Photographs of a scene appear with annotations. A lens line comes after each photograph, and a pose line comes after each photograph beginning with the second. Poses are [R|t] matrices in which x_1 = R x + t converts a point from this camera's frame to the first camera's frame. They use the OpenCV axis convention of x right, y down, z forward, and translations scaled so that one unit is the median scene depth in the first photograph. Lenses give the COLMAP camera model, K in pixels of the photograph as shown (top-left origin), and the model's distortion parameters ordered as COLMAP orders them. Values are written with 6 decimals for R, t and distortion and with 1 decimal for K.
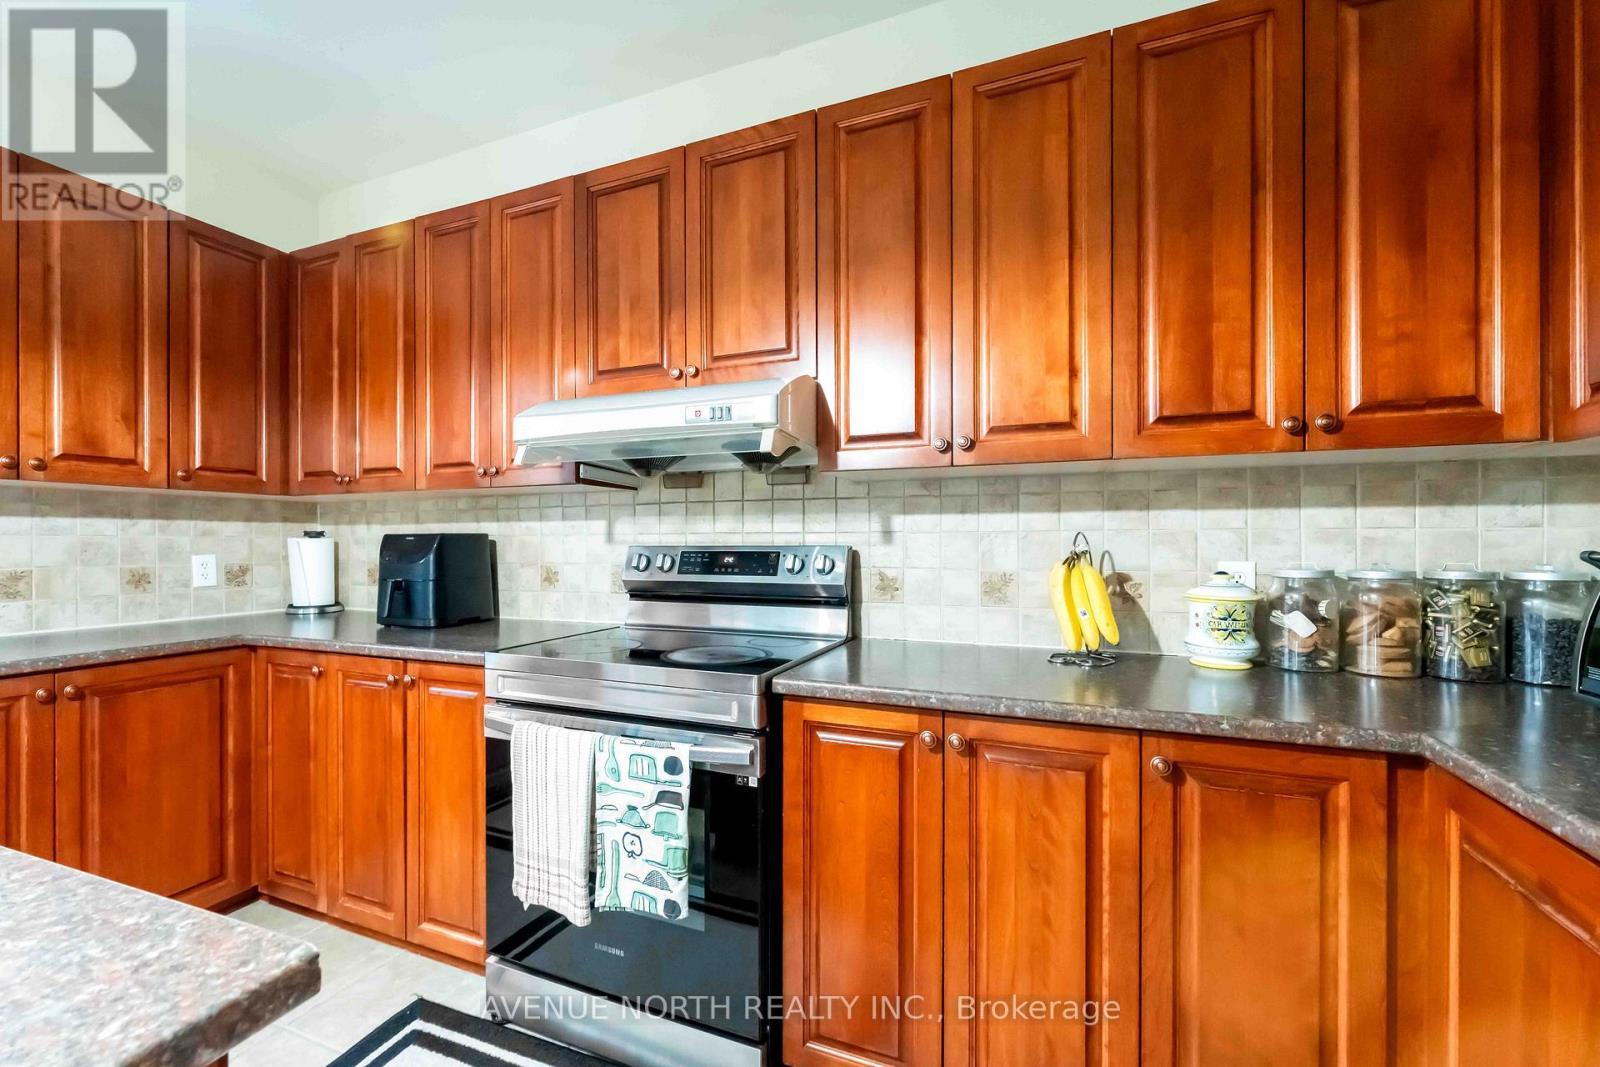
lens RADIAL K [[647.8, 0, 785.4], [0, 647.8, 539.3], [0, 0, 1]] dist [-0.001276, -0.000428]
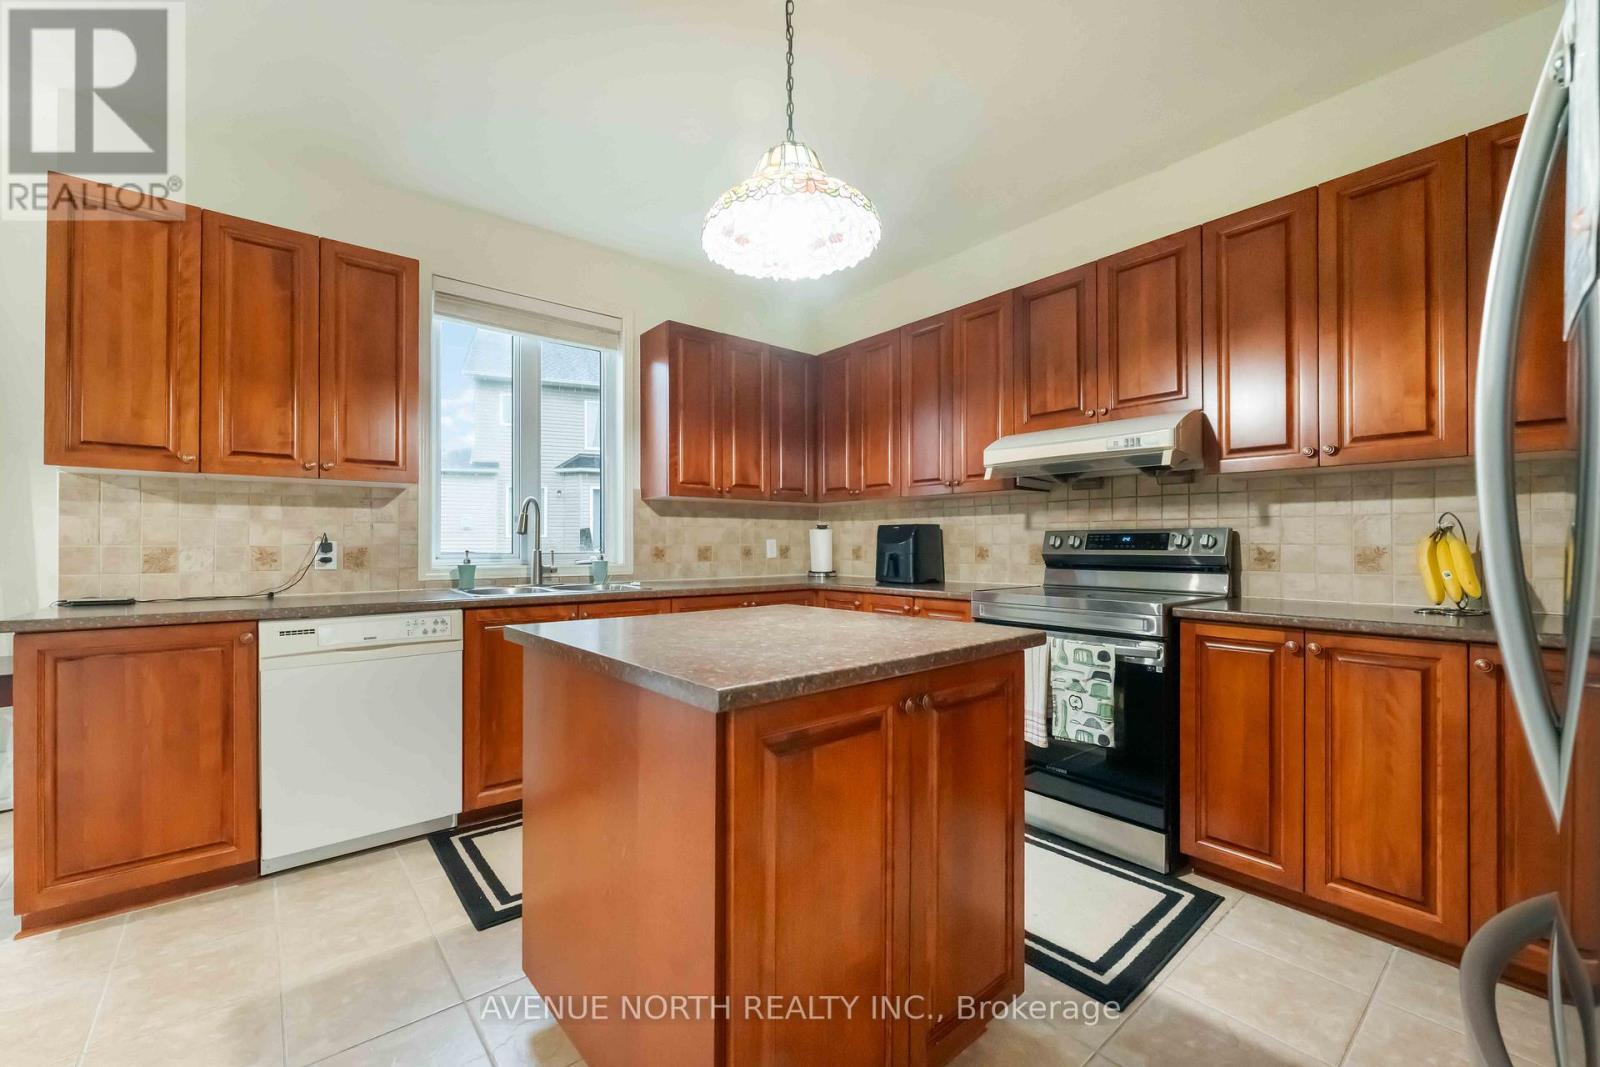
lens RADIAL K [[647.8, 0, 785.4], [0, 647.8, 539.3], [0, 0, 1]] dist [-0.001276, -0.000428]
pose [[0.876778, -0.001916, -0.480891, -0.069112], [0.001337, 0.999998, -0.001546, 0.037492], [0.480893, 0.000713, 0.876779, -0.669290]]
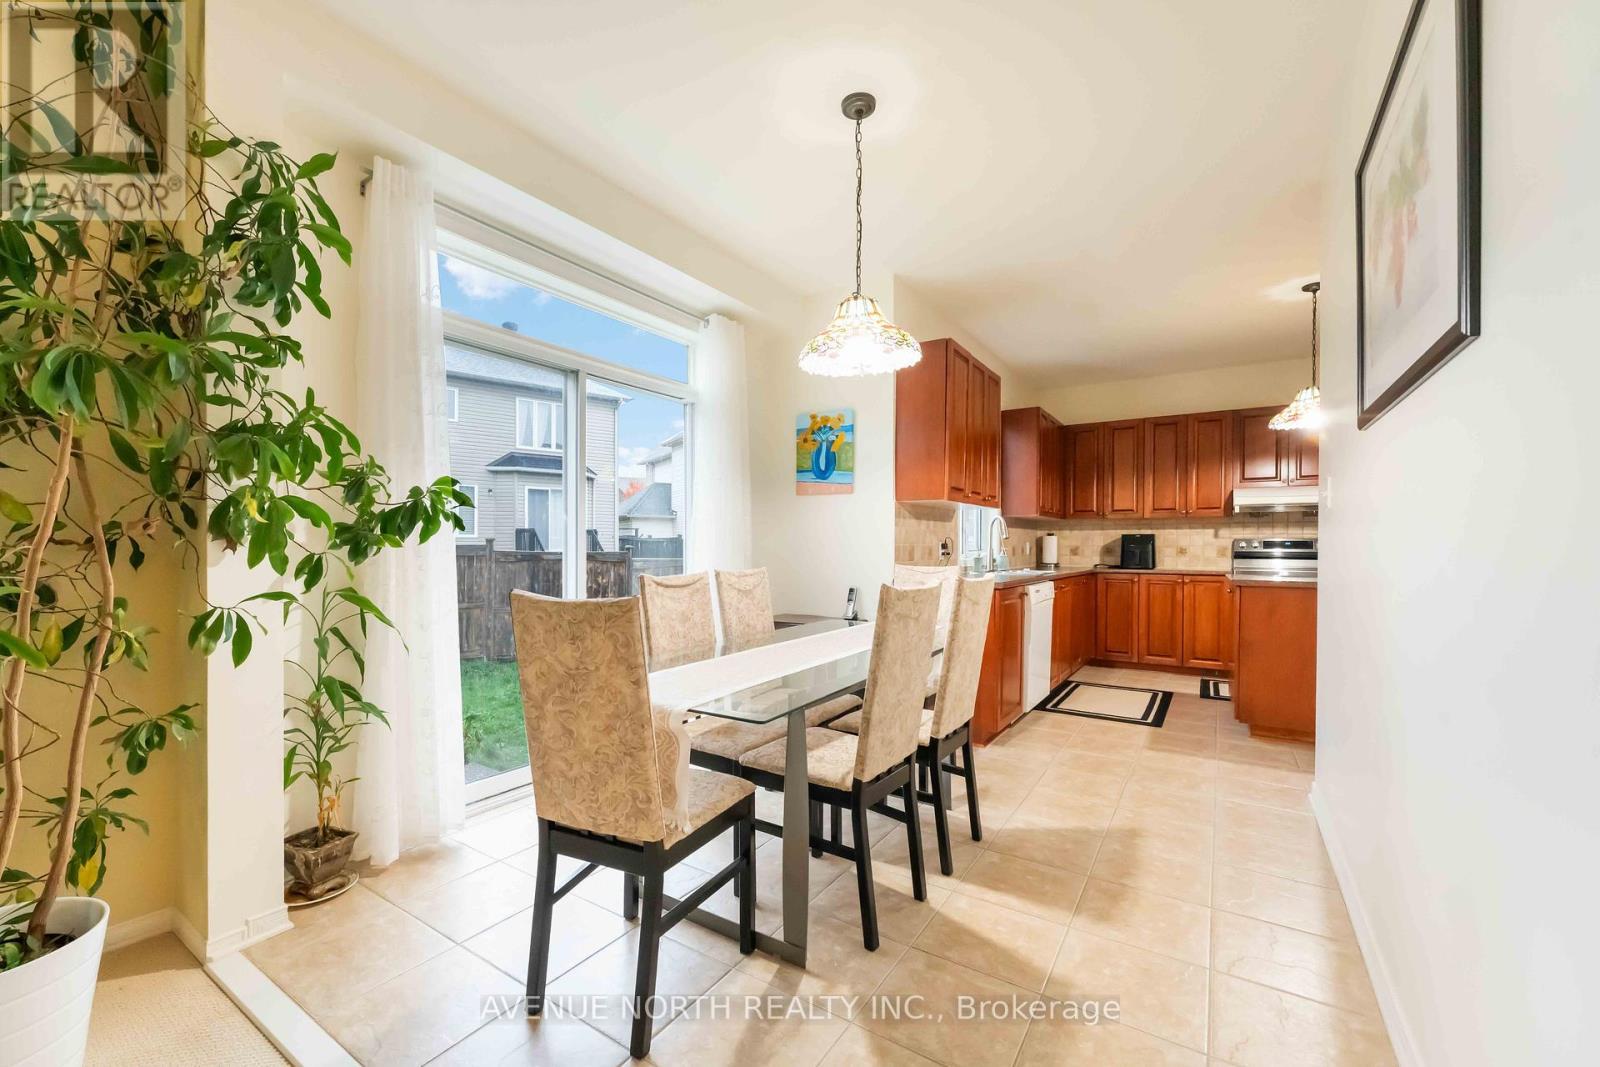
lens RADIAL K [[647.8, 0, 785.4], [0, 647.8, 539.3], [0, 0, 1]] dist [-0.001276, -0.000428]
pose [[0.979463, 0.003163, -0.201600, -1.880212], [-0.004254, 0.999979, -0.004975, 0.040775], [0.201579, 0.005730, 0.979455, -2.471461]]
